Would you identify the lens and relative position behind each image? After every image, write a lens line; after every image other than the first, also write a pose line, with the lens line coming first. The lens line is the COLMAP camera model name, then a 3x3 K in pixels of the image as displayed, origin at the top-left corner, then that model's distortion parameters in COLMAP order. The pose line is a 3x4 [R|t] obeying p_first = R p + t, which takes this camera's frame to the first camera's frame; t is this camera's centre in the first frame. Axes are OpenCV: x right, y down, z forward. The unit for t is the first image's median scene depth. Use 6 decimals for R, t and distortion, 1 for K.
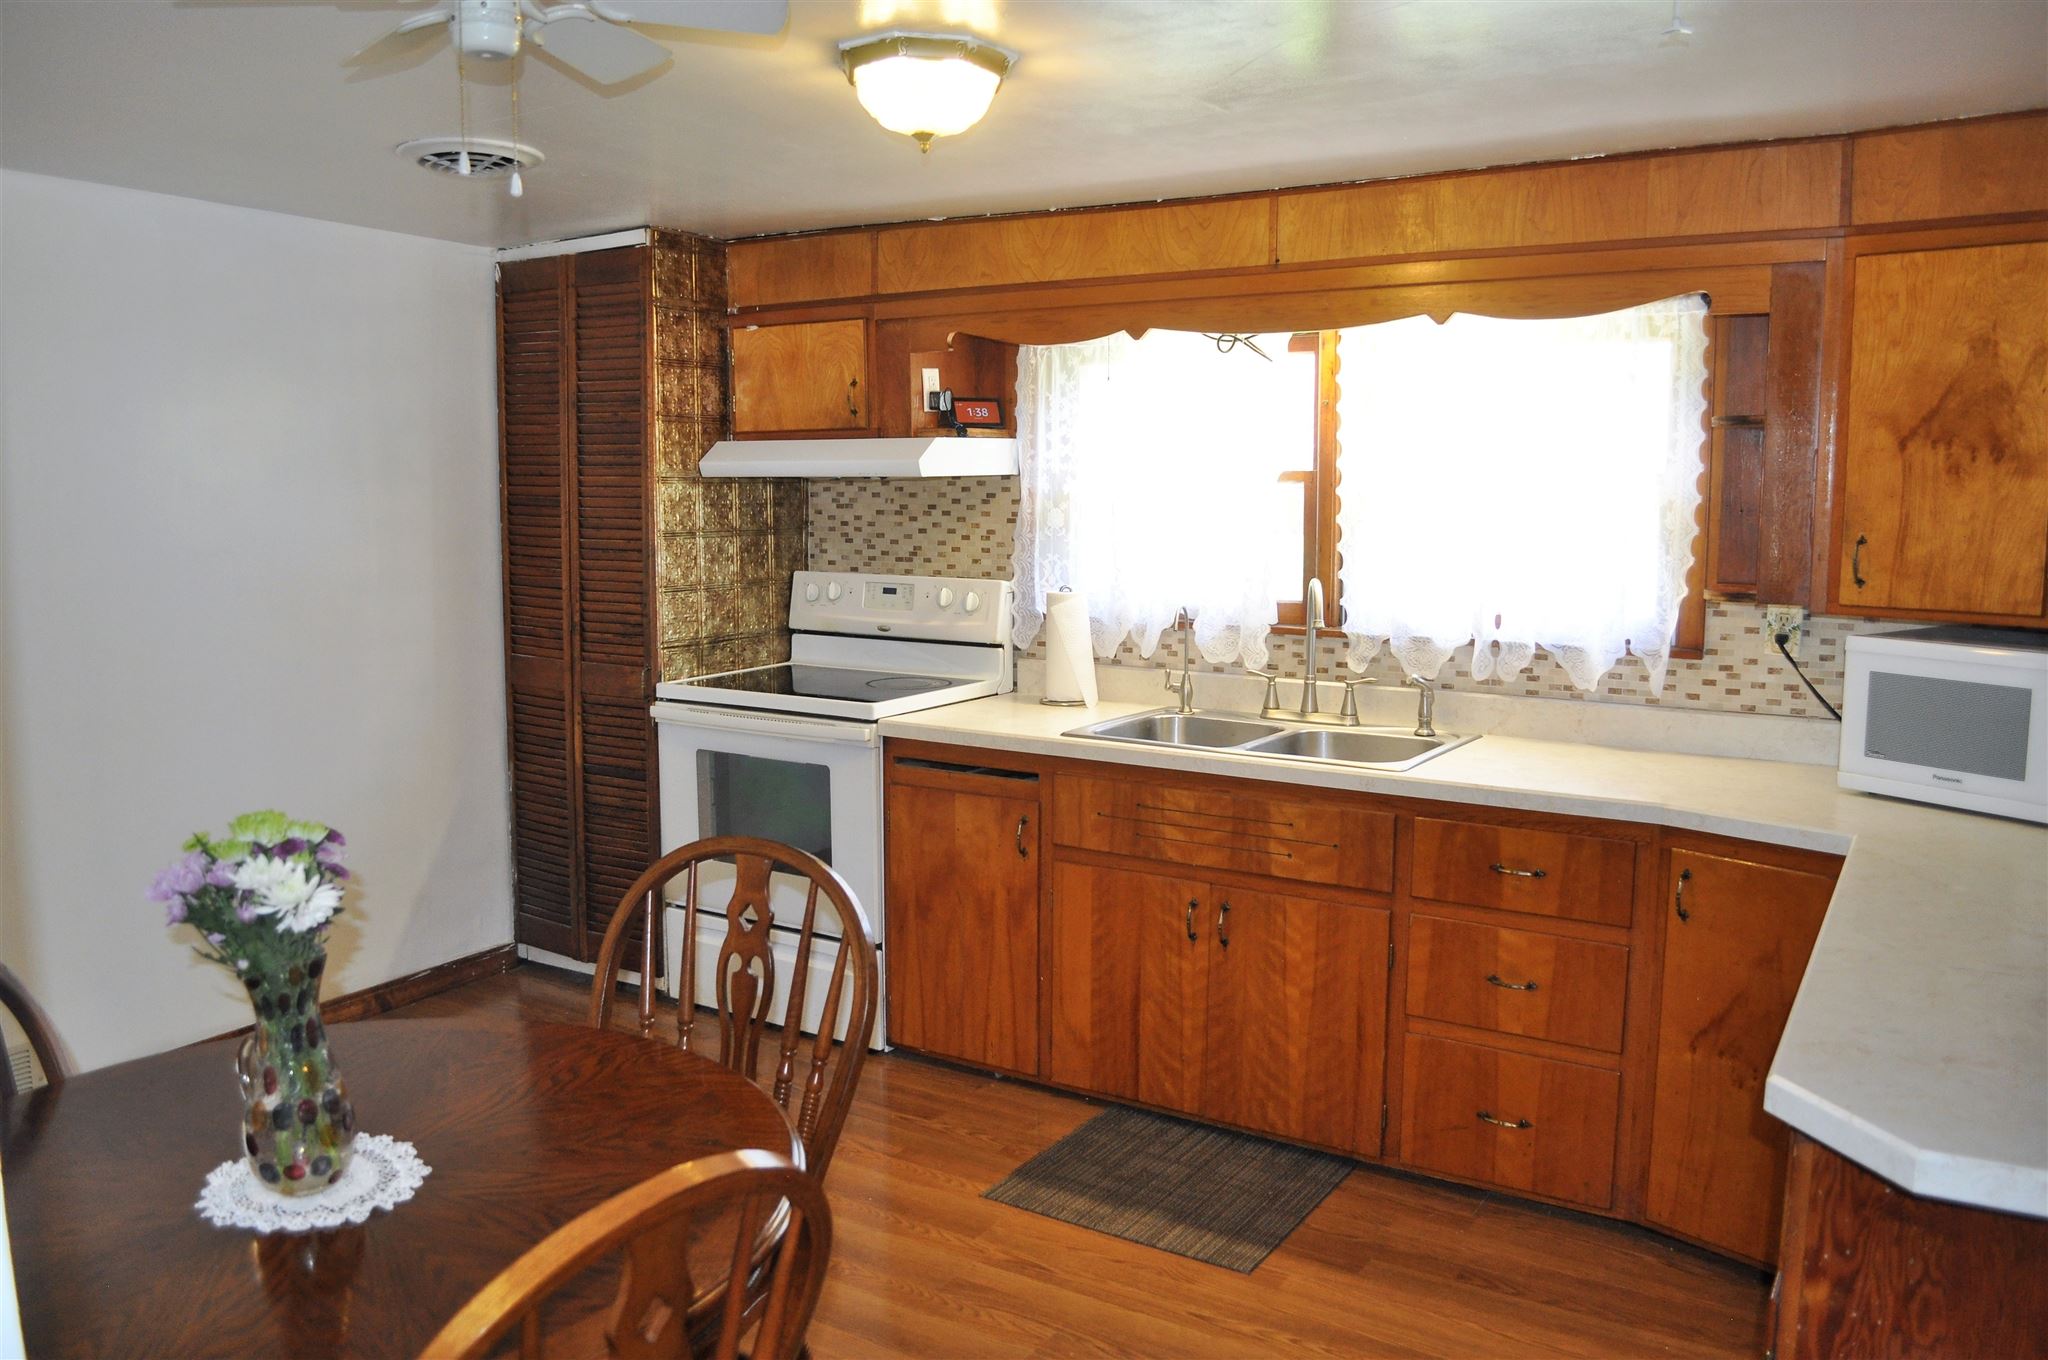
lens RADIAL K [[1626.0, 0, 1026.7], [0, 1626.0, 677.9], [0, 0, 1]] dist [-0.058700, -0.003064]
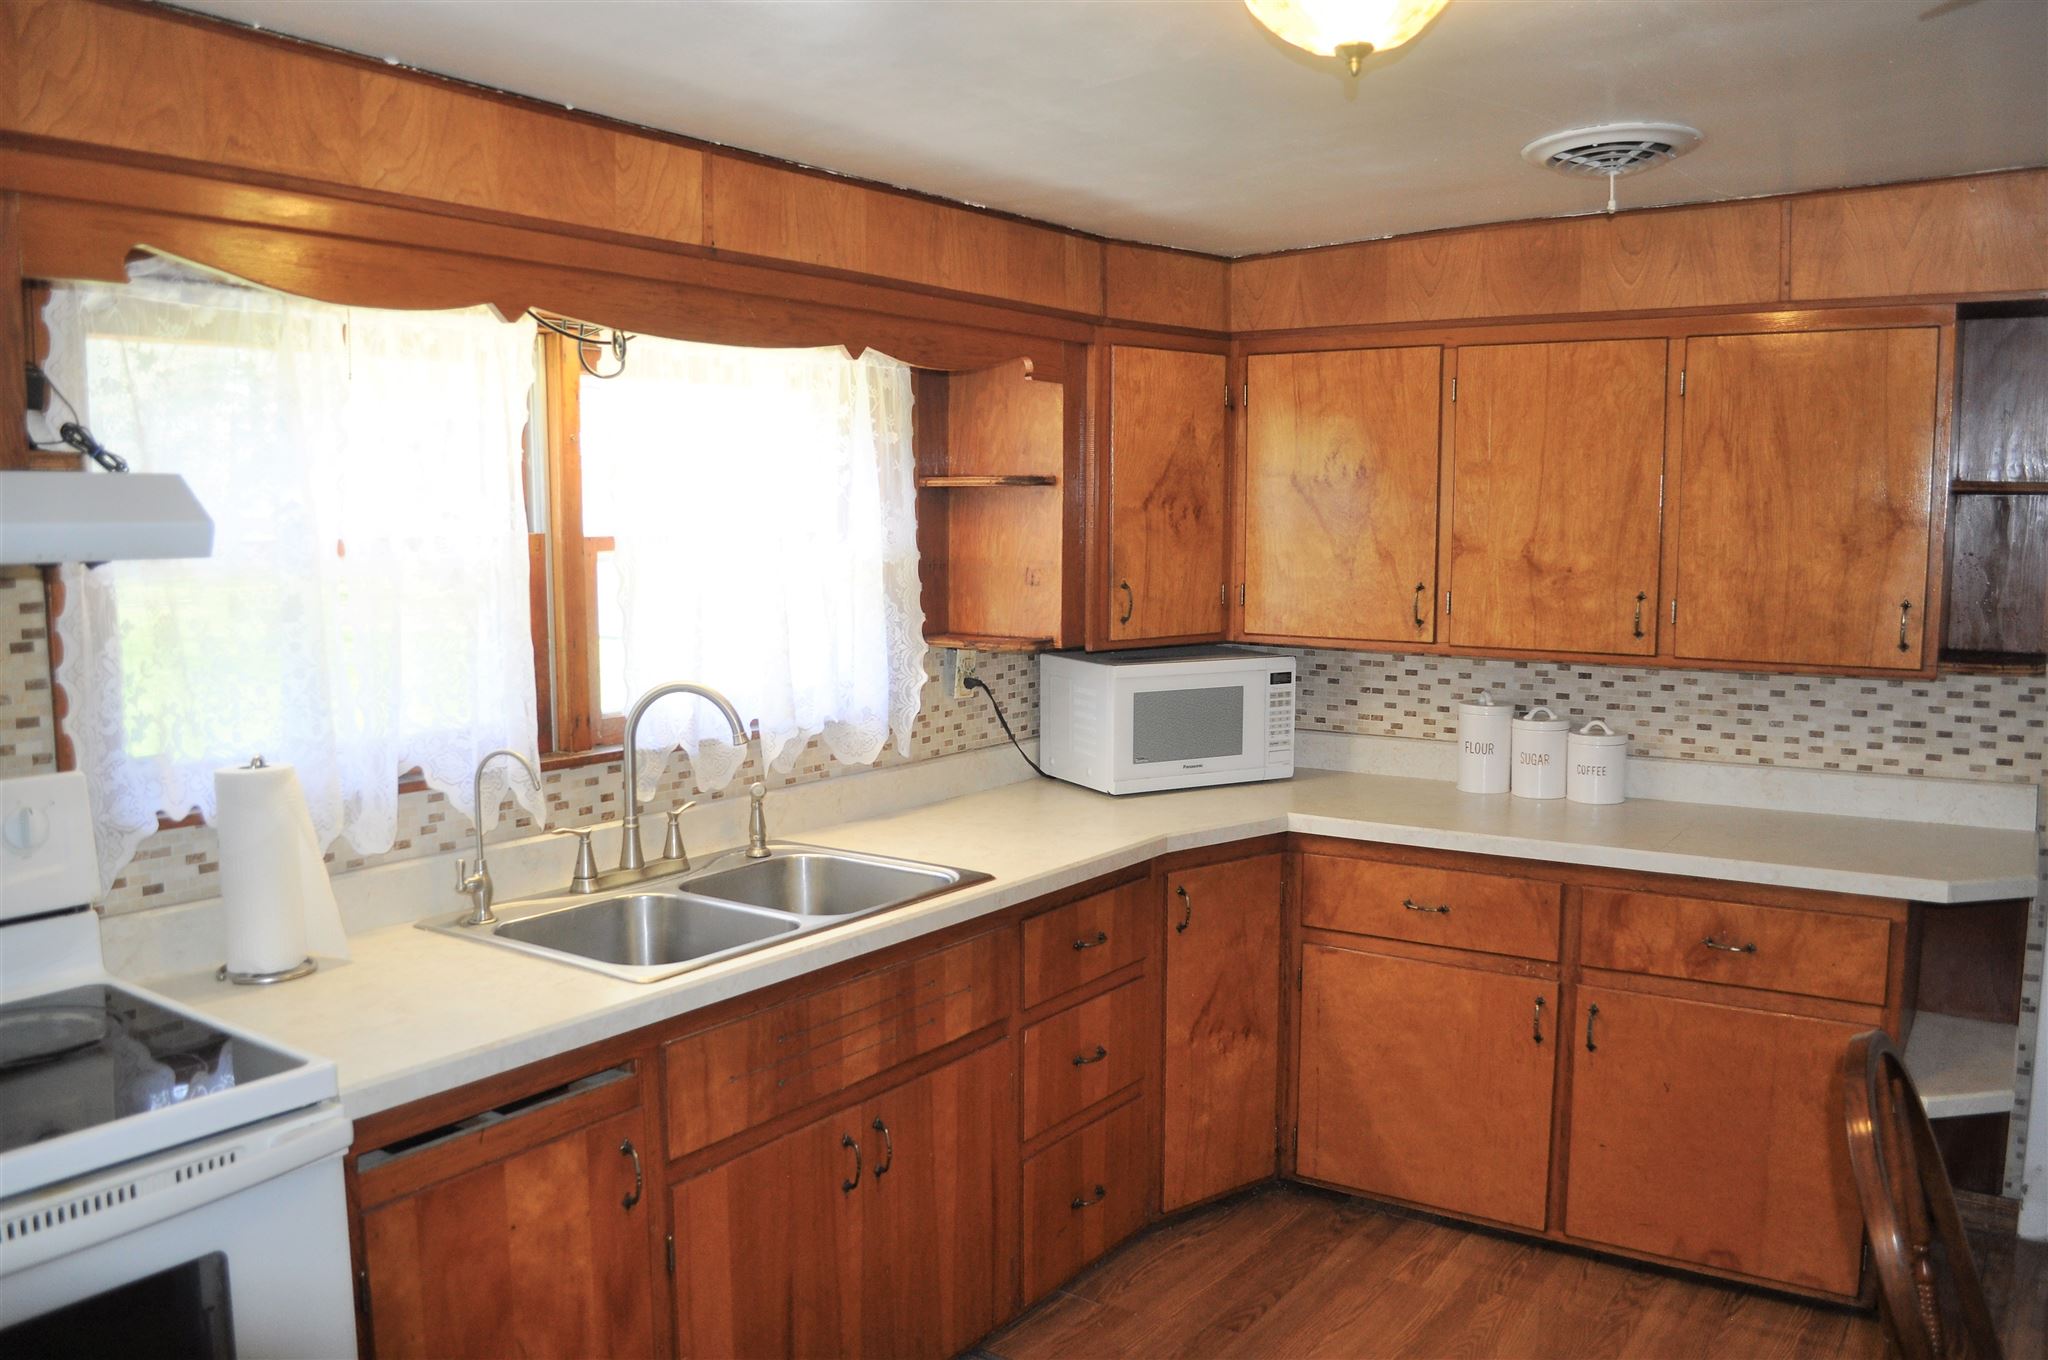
lens RADIAL K [[1626.0, 0, 1027.1], [0, 1626.0, 681.2], [0, 0, 1]] dist [-0.058700, -0.003064]
pose [[0.033225, -0.102852, 0.994142, -0.597735], [0.124474, 0.987372, 0.097992, -0.123763], [-0.991666, 0.120489, 0.045607, 0.887318]]
